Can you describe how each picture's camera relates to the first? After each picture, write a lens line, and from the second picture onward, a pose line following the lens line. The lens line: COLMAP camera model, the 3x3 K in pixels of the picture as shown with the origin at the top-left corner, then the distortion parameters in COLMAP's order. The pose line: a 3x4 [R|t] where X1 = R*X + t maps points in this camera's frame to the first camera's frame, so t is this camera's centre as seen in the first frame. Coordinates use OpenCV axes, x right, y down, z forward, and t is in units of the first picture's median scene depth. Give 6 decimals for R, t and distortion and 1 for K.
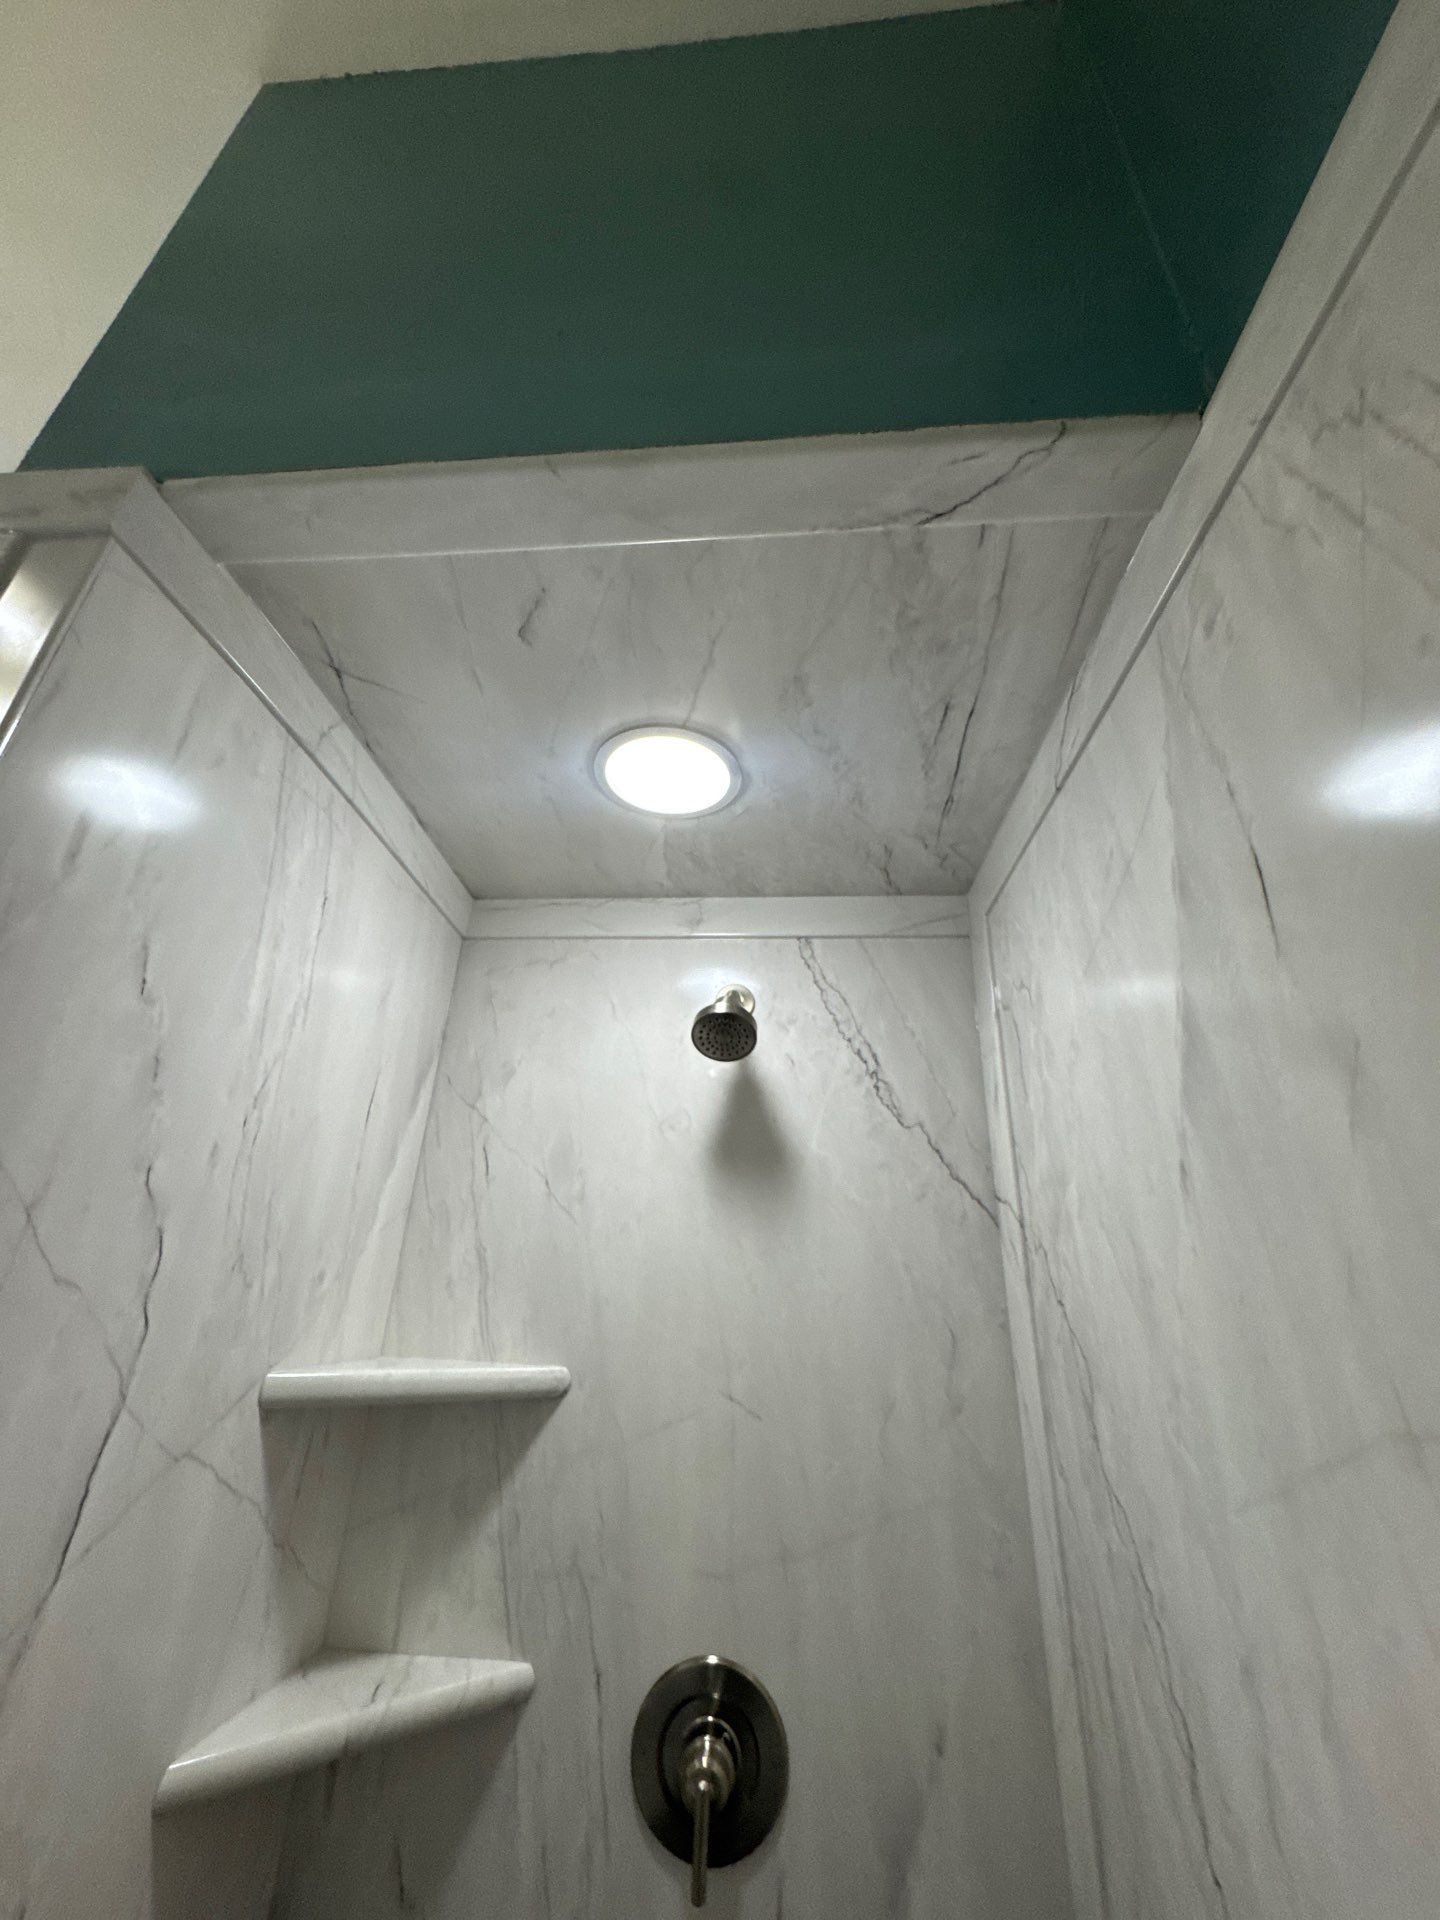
lens RADIAL K [[765.5, 0, 718.3], [0, 765.5, 961.0], [0, 0, 1]] dist [-0.003020, -0.000117]
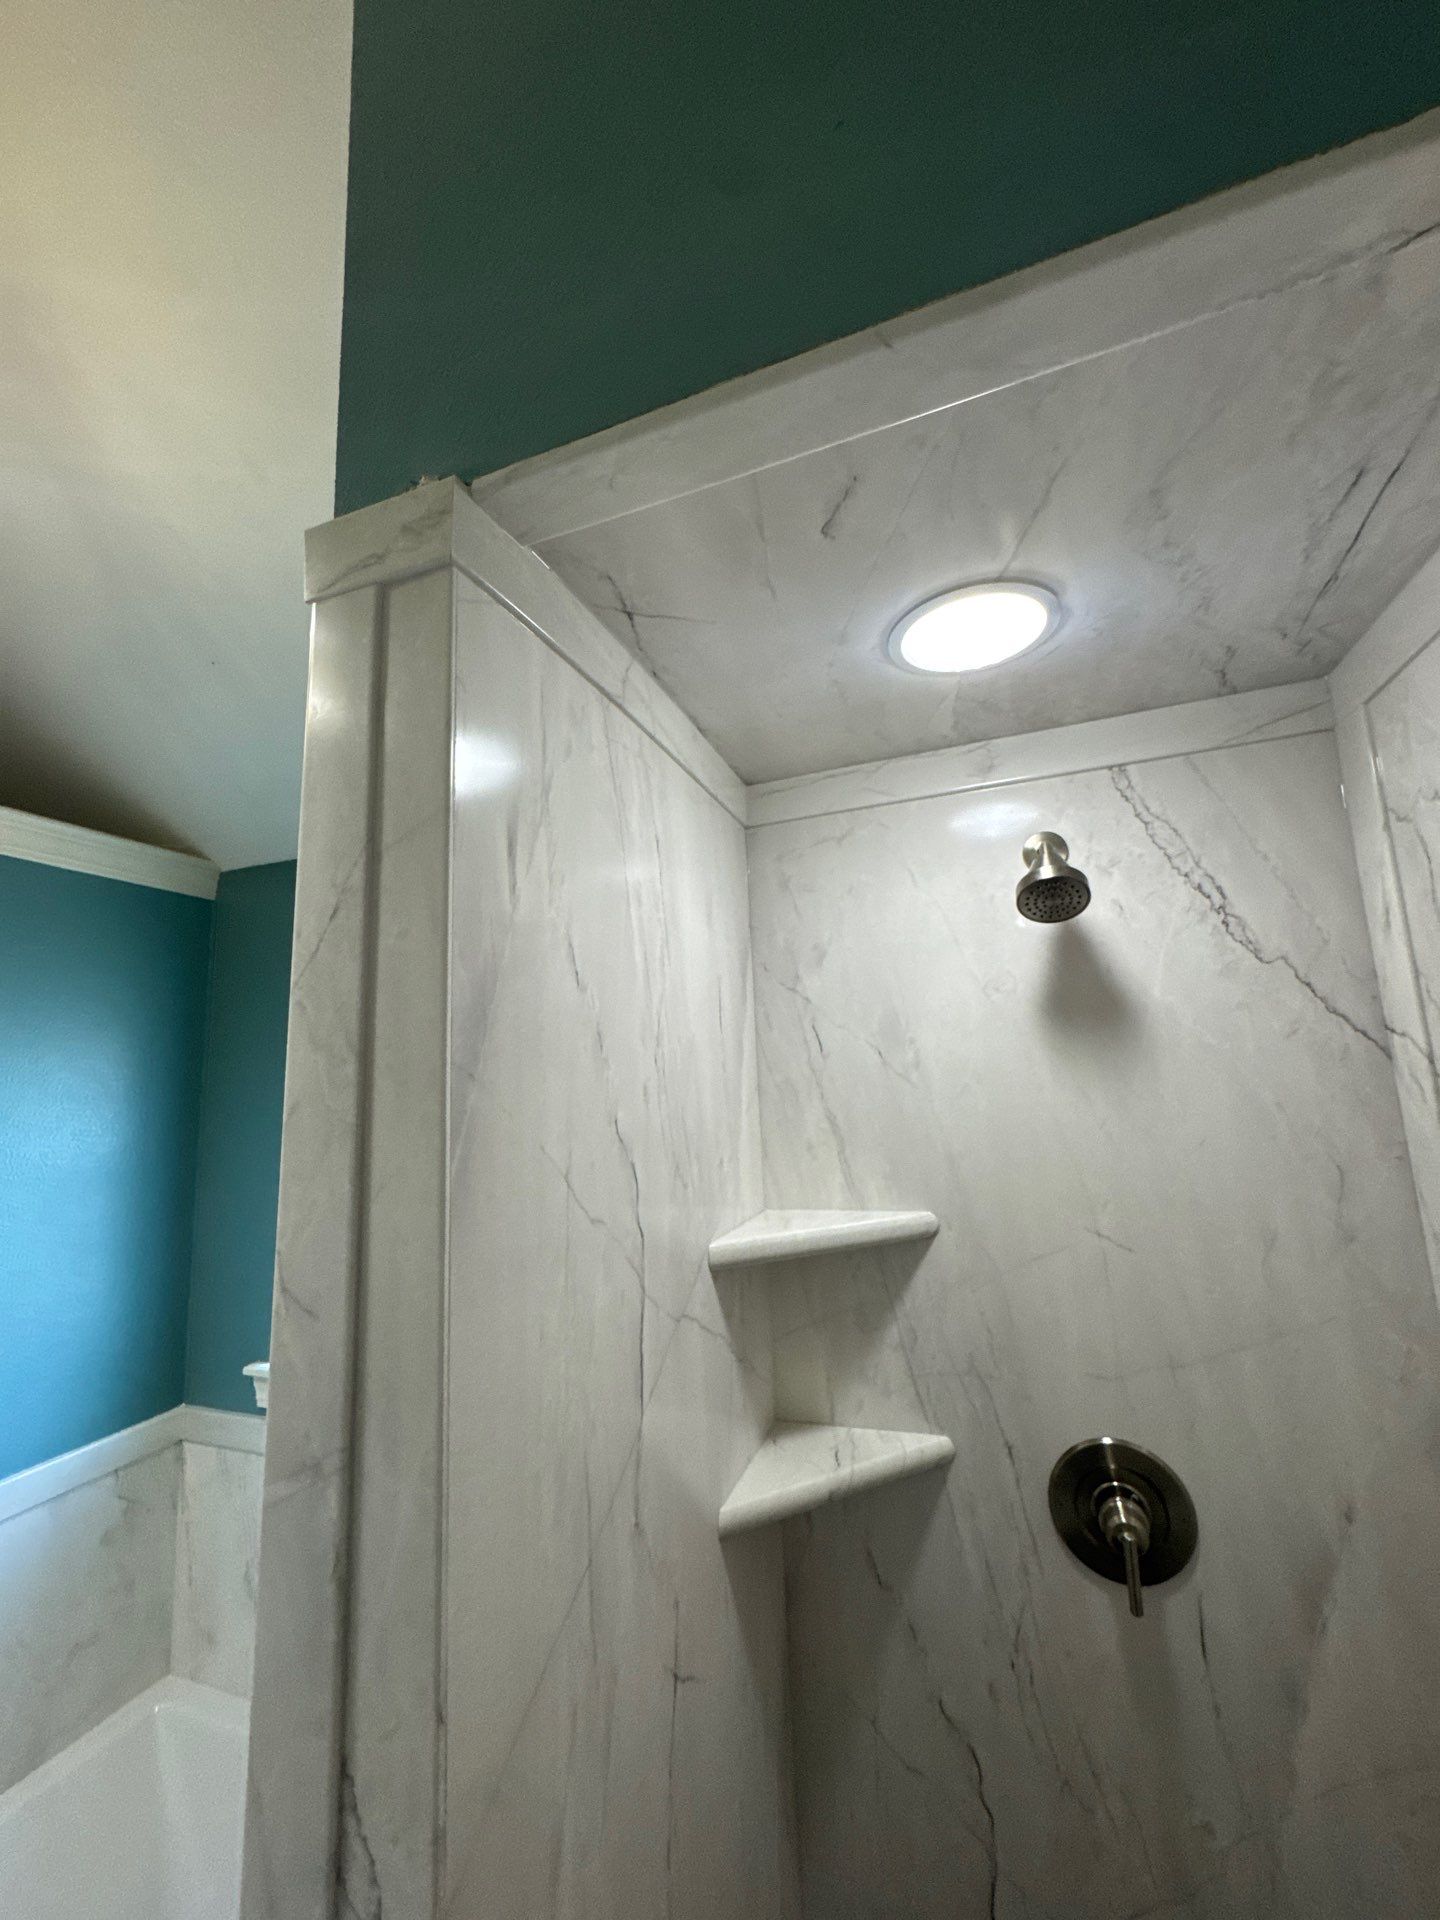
lens RADIAL K [[765.5, 0, 723.2], [0, 765.5, 961.6], [0, 0, 1]] dist [-0.003020, -0.000117]
pose [[0.957129, -0.125146, -0.261234, -0.160892], [0.189334, 0.952822, 0.237238, -0.144955], [0.219220, -0.276528, 0.935668, -0.008467]]
